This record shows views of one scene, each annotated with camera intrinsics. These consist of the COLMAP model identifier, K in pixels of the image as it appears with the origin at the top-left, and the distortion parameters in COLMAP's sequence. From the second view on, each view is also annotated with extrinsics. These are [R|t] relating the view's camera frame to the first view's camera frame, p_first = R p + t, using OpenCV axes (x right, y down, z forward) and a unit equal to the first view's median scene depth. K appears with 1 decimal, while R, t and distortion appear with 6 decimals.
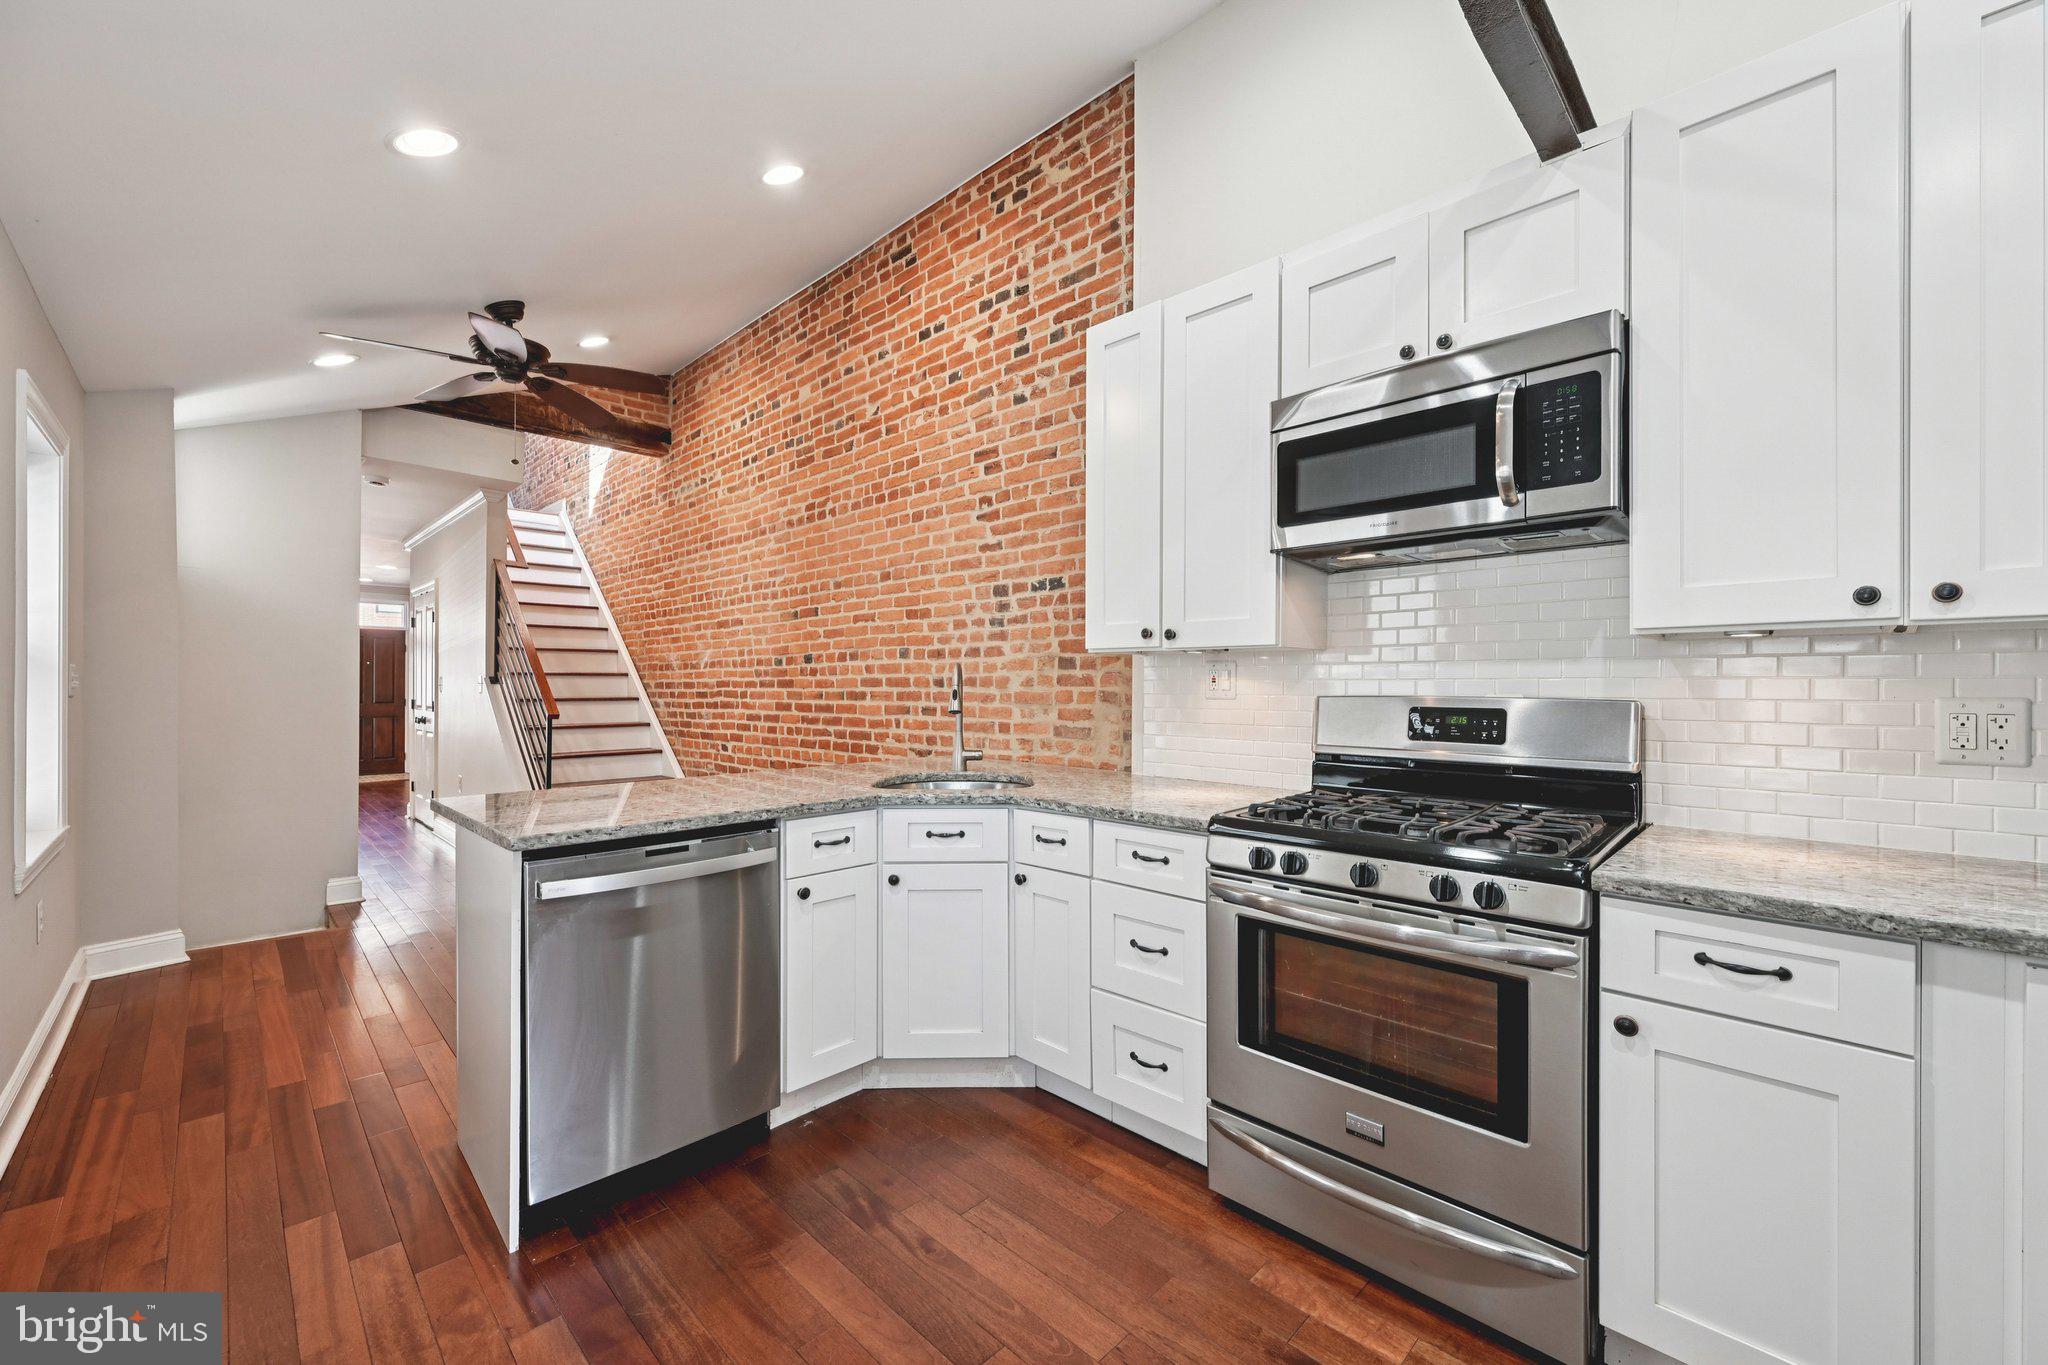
lens RADIAL K [[800.6, 0, 1035.9], [0, 800.6, 686.2], [0, 0, 1]] dist [-0.002091, 0.000036]
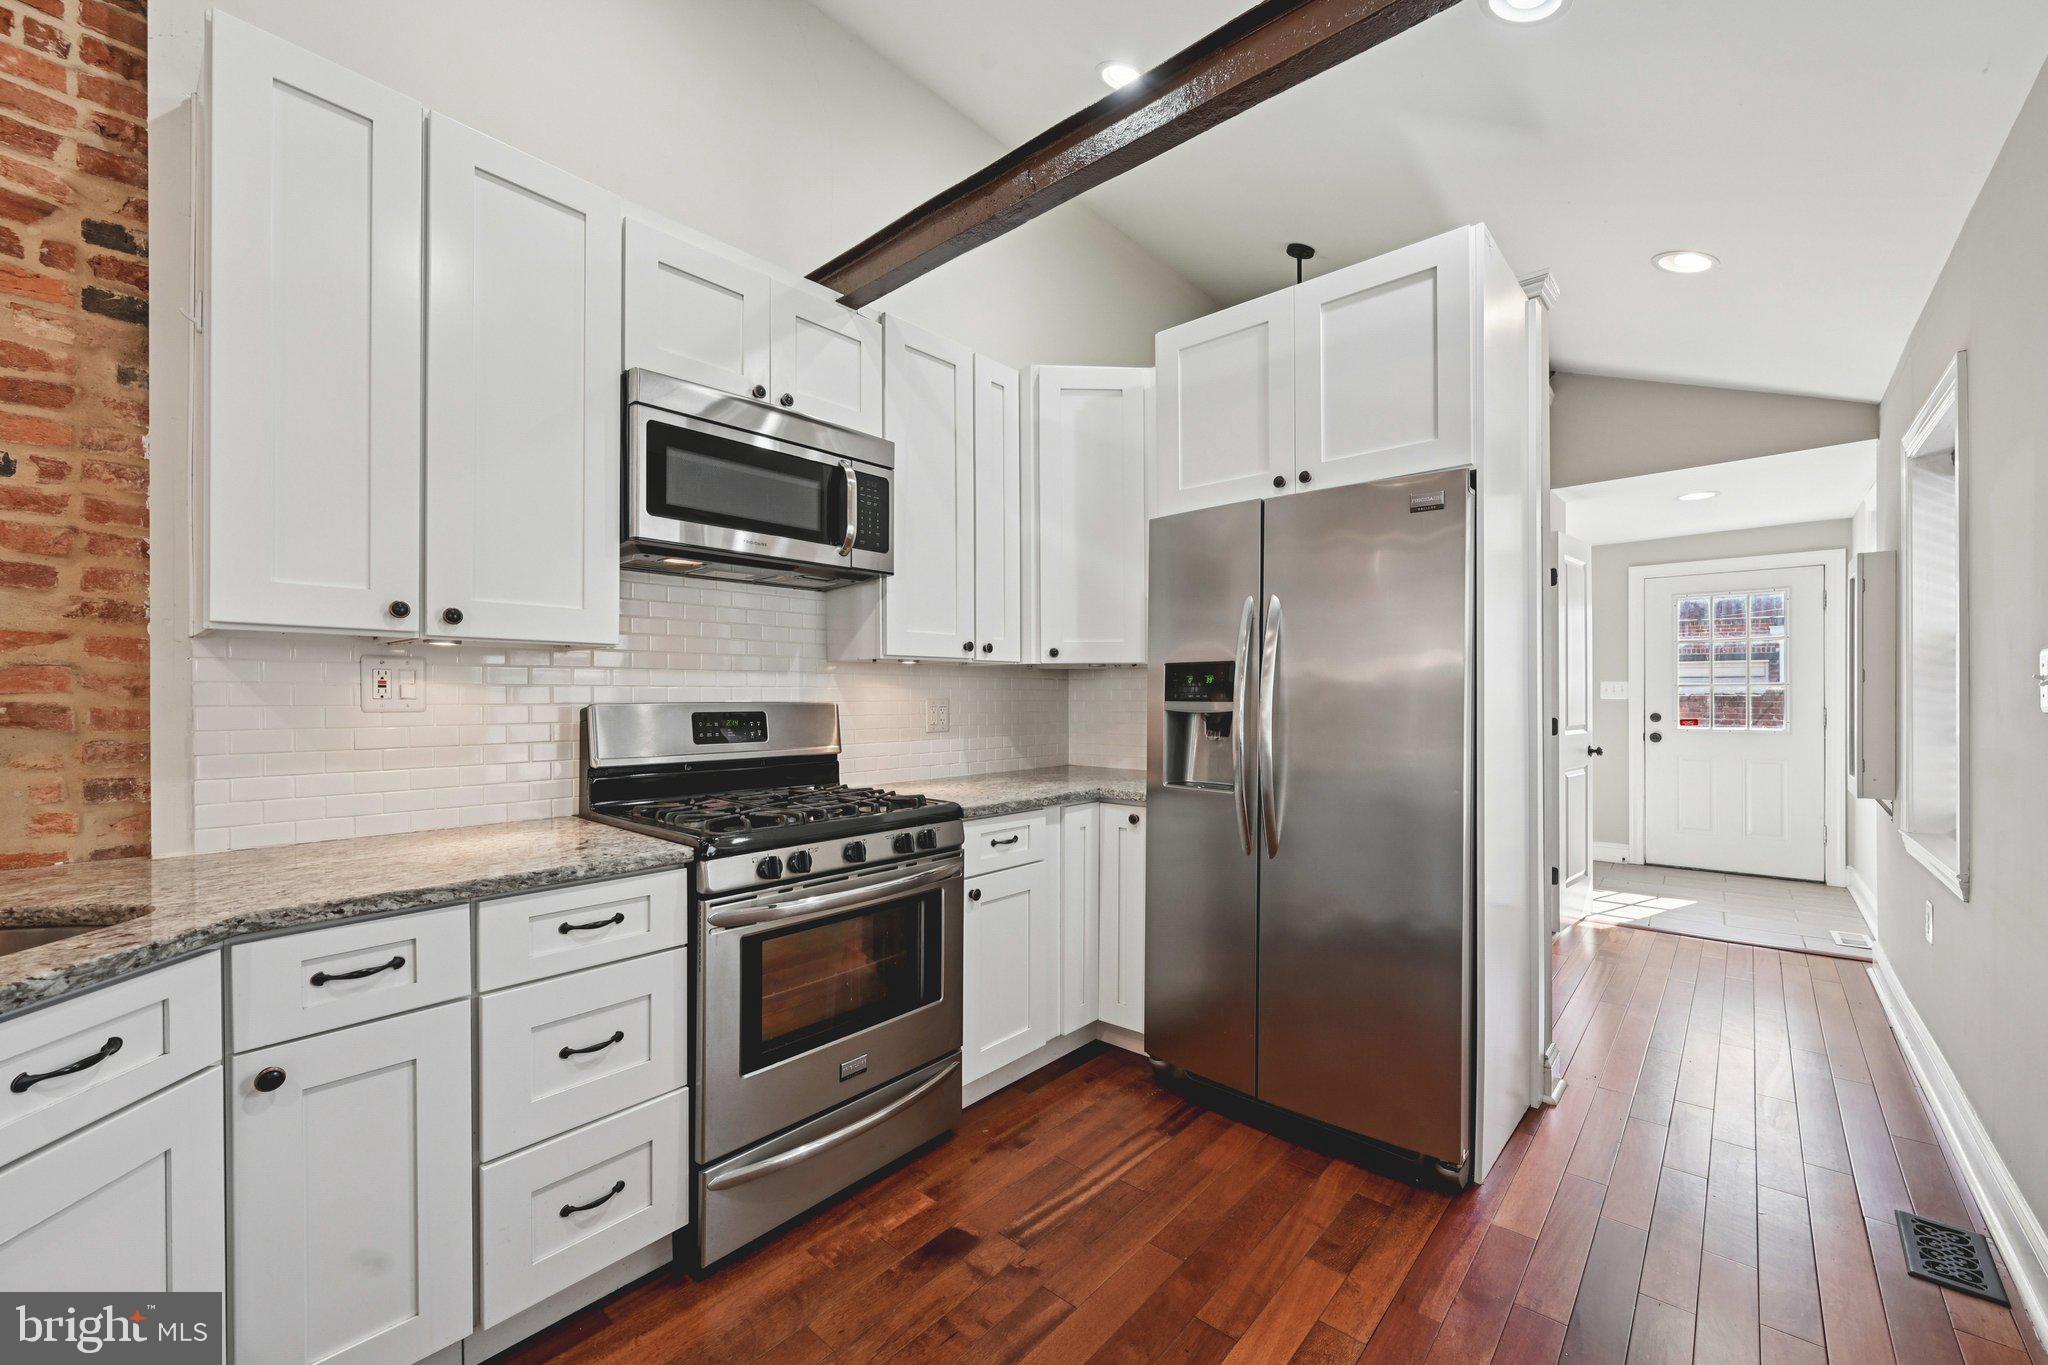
lens RADIAL K [[805.7, 0, 1033.9], [0, 805.7, 692.0], [0, 0, 1]] dist [-0.001846, 0.000302]
pose [[-0.052627, -0.000909, 0.998614, -0.365521], [-0.001126, 0.999999, 0.000851, -0.001393], [-0.998614, -0.001079, -0.052628, 0.367427]]
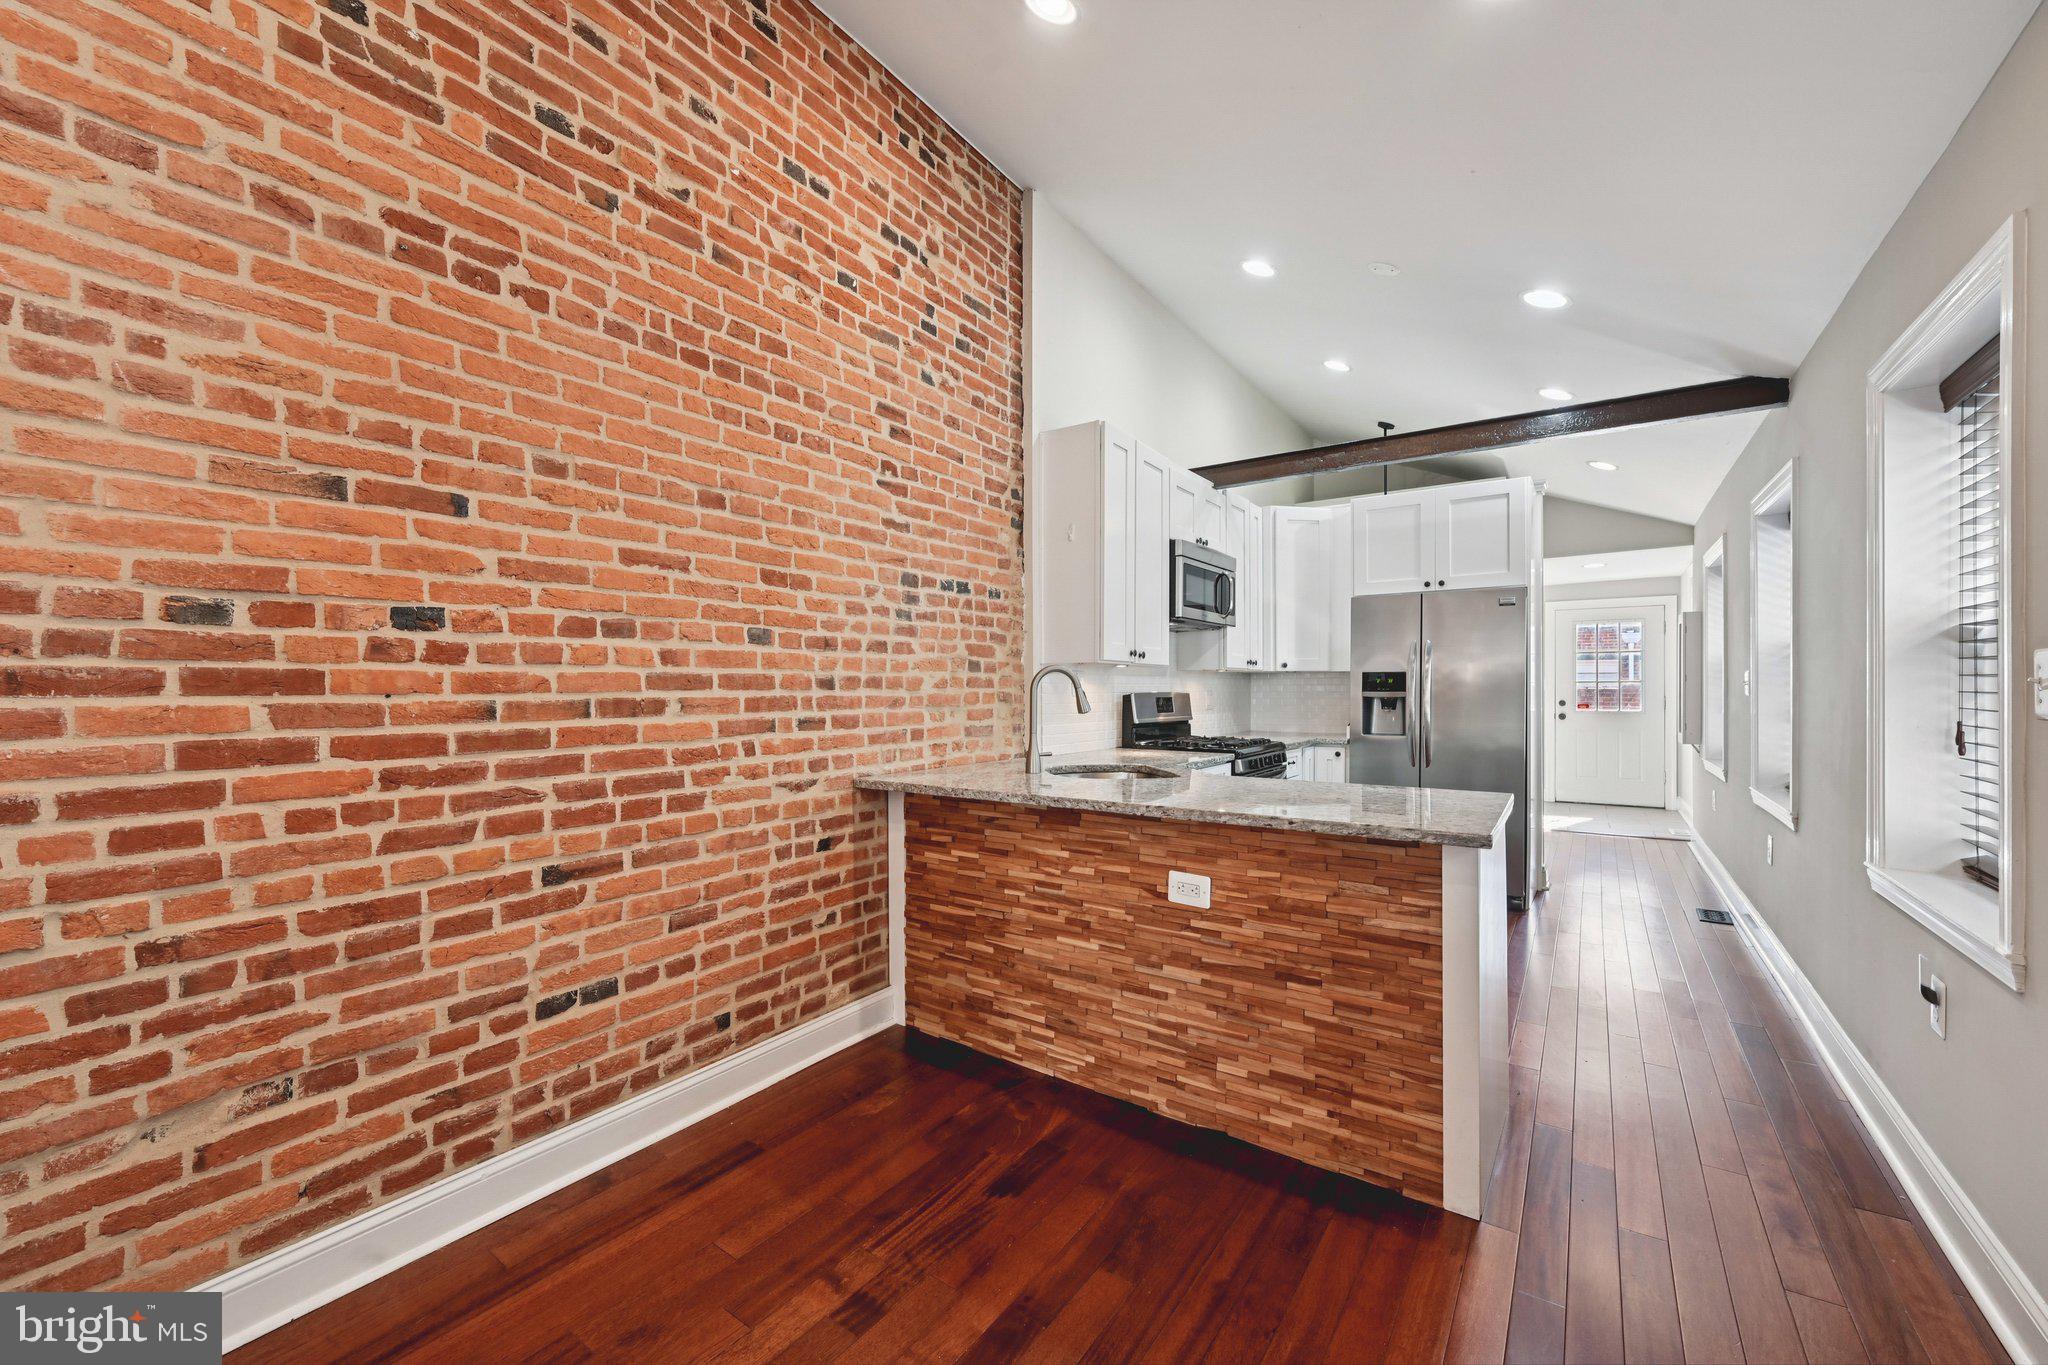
lens RADIAL K [[800.6, 0, 1035.9], [0, 800.6, 686.2], [0, 0, 1]] dist [-0.002091, 0.000036]
pose [[-0.167174, -0.001773, 0.985926, -0.925481], [-0.001619, 0.999998, 0.001524, -0.003628], [-0.985926, -0.001341, -0.167176, 0.998367]]
